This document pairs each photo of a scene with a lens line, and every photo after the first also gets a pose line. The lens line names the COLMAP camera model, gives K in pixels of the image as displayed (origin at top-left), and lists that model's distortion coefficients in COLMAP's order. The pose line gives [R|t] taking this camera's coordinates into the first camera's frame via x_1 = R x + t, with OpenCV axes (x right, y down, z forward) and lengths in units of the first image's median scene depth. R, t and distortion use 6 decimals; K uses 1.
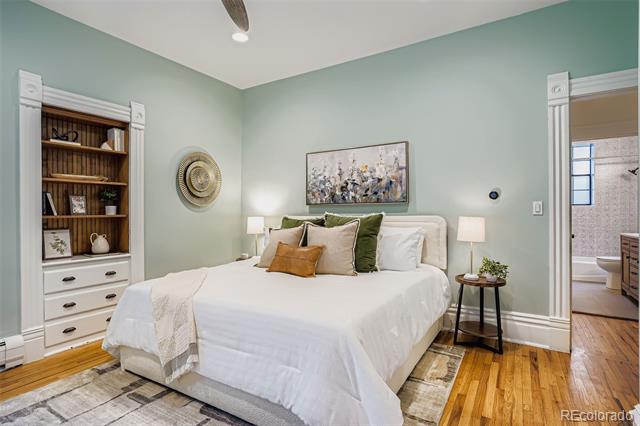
lens RADIAL K [[342.8, 0, 290.7], [0, 342.8, 213.7], [0, 0, 1]] dist [-0.044637, 0.007866]
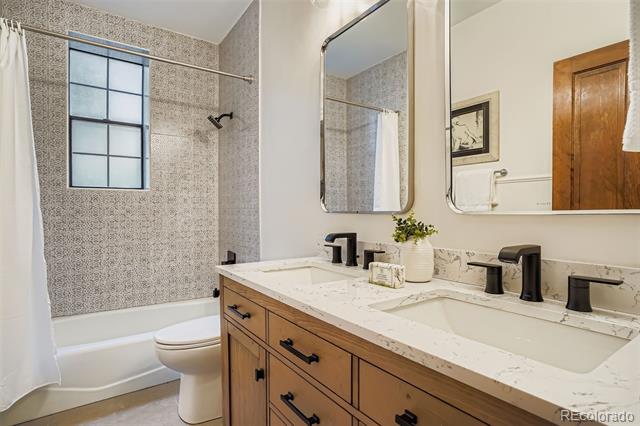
lens RADIAL K [[342.8, 0, 318.5], [0, 342.8, 214.0], [0, 0, 1]] dist [-0.044637, 0.007866]
pose [[0.358347, -0.010224, 0.933532, 1.055772], [0.000675, 0.999943, 0.010692, 0.007371], [-0.933588, -0.003201, 0.358334, 1.155145]]
